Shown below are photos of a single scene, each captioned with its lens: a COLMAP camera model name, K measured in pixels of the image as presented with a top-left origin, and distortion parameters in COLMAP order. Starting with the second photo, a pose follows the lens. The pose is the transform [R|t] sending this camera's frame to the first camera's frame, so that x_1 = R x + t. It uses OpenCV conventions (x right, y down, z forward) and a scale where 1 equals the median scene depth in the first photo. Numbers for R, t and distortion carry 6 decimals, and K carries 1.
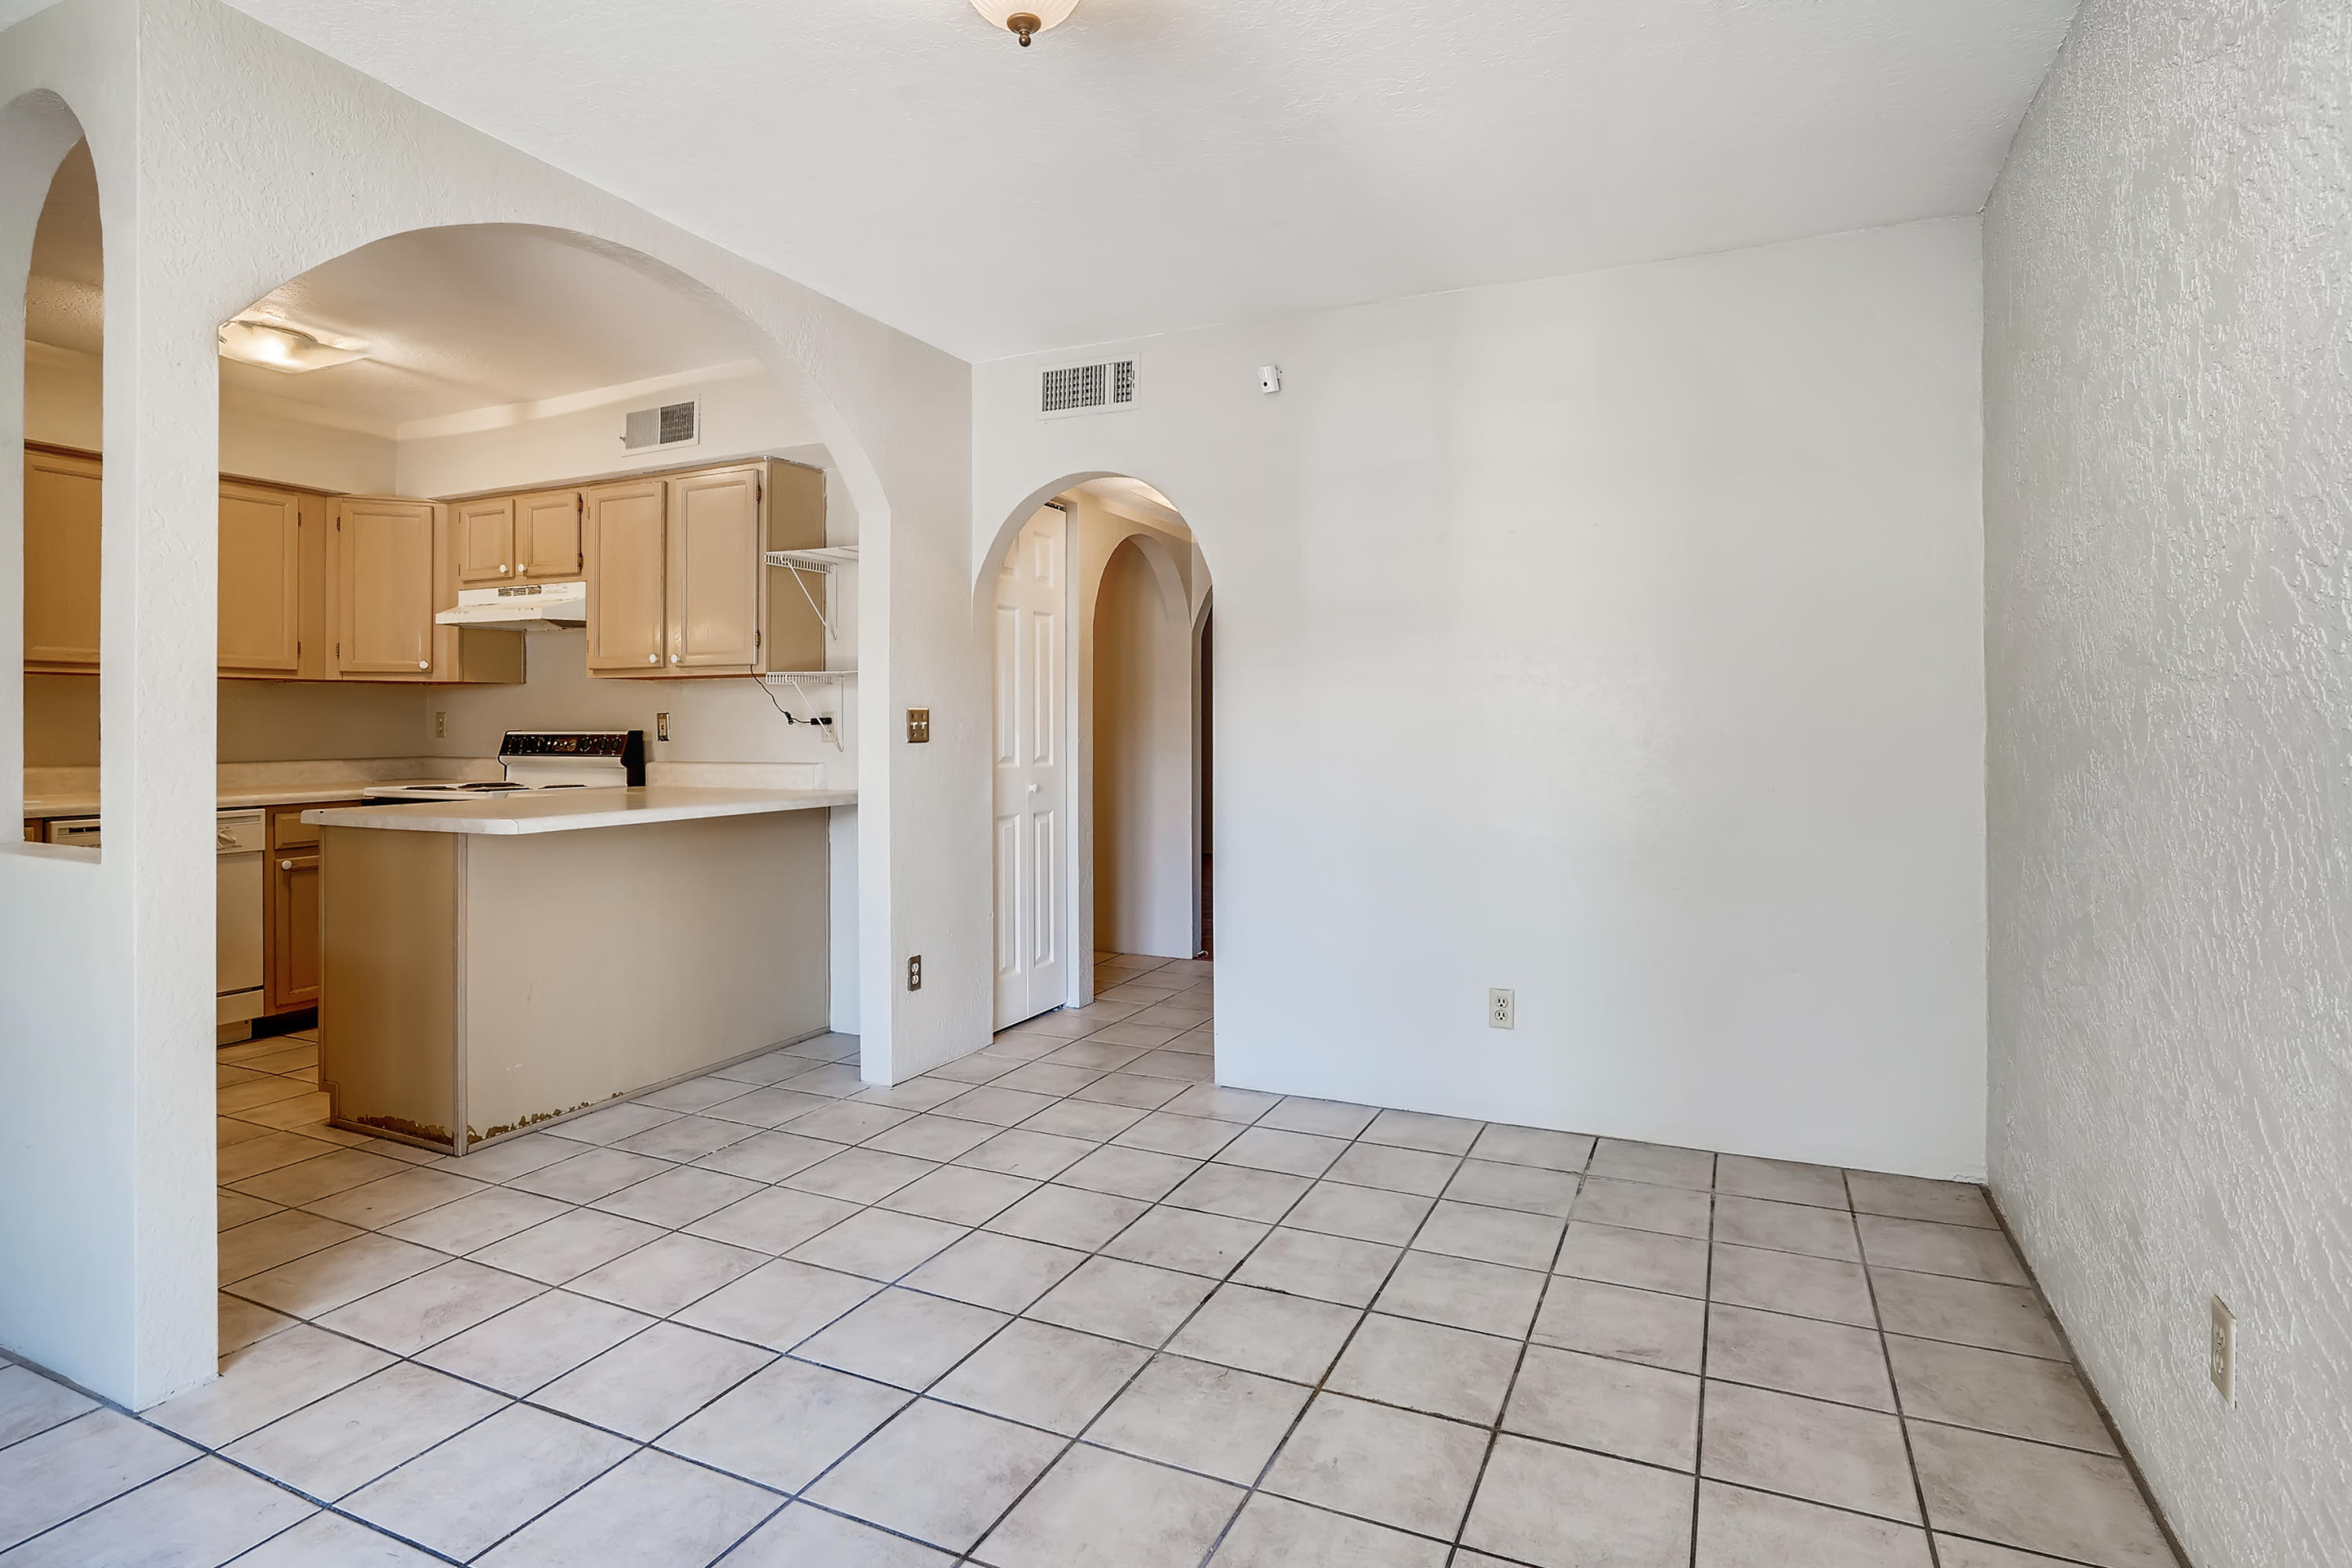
lens RADIAL K [[1173.7, 0, 1171.5], [0, 1173.7, 710.9], [0, 0, 1]] dist [-0.018241, 0.010739]
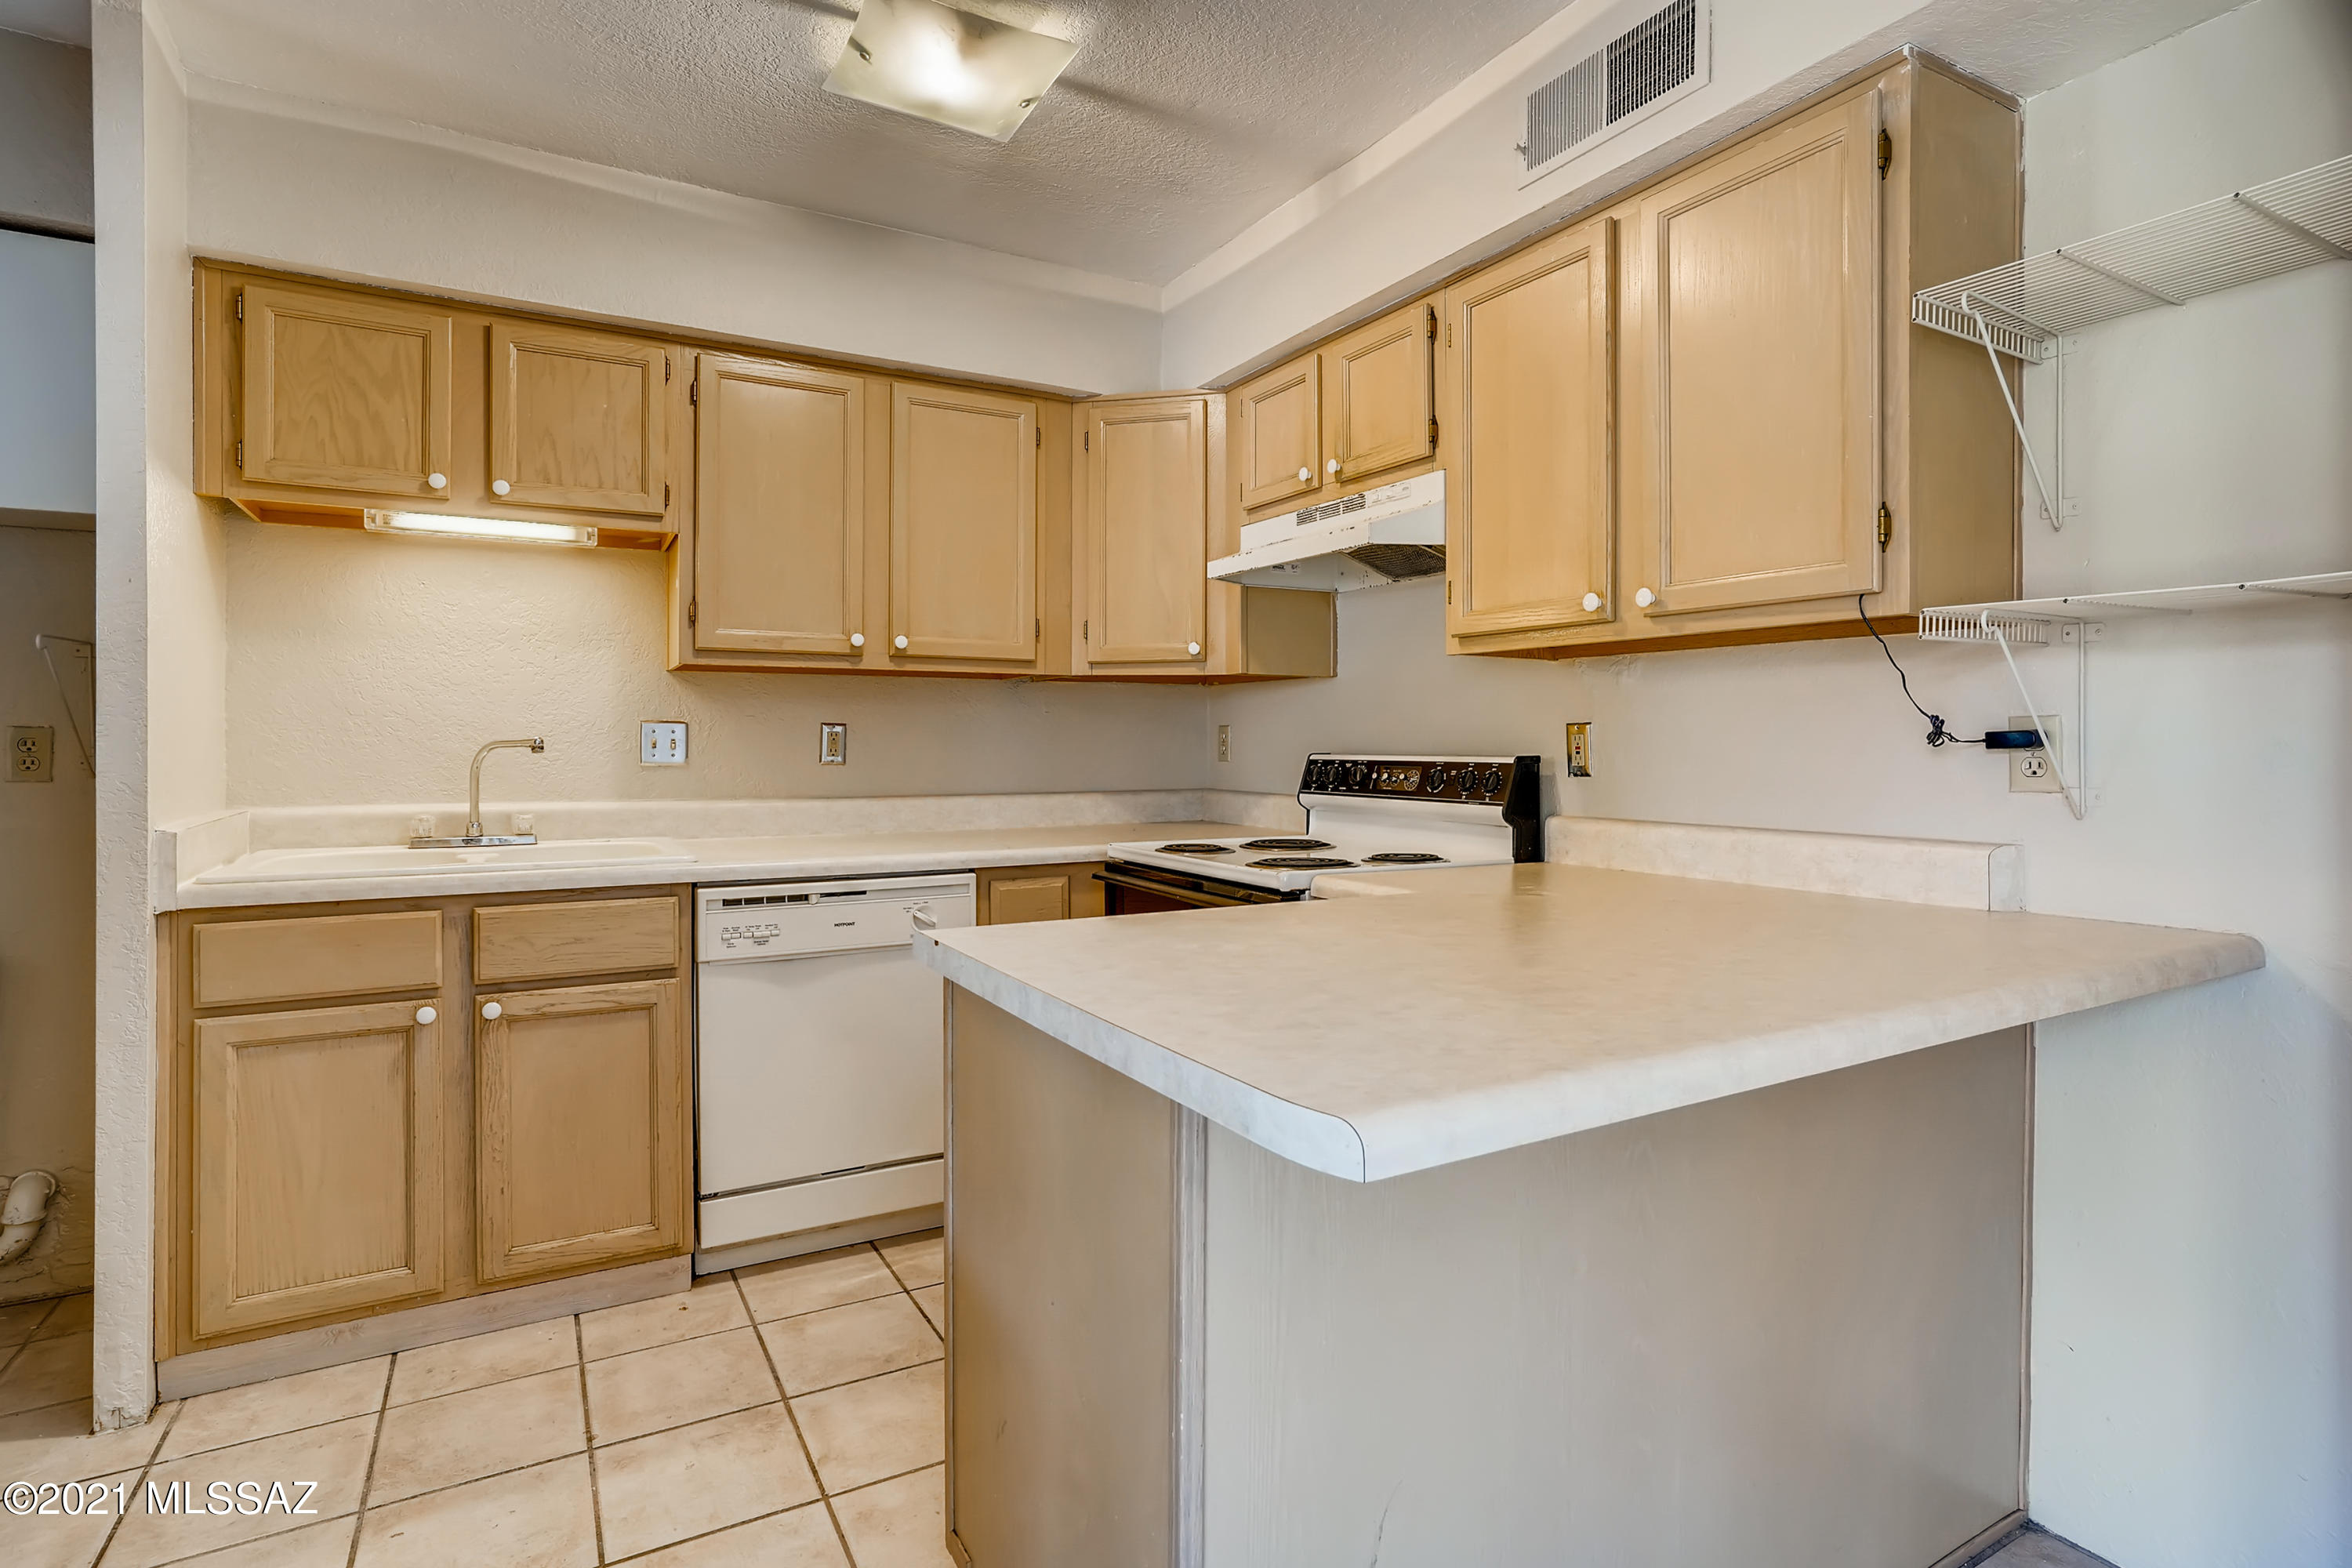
lens RADIAL K [[1173.7, 0, 1188.2], [0, 1173.7, 743.5], [0, 0, 1]] dist [-0.018241, 0.010739]
pose [[0.816007, 0.005450, -0.578017, -0.302823], [0.001727, 0.999928, 0.011866, 0.005126], [0.578040, -0.010681, 0.815938, 0.526494]]
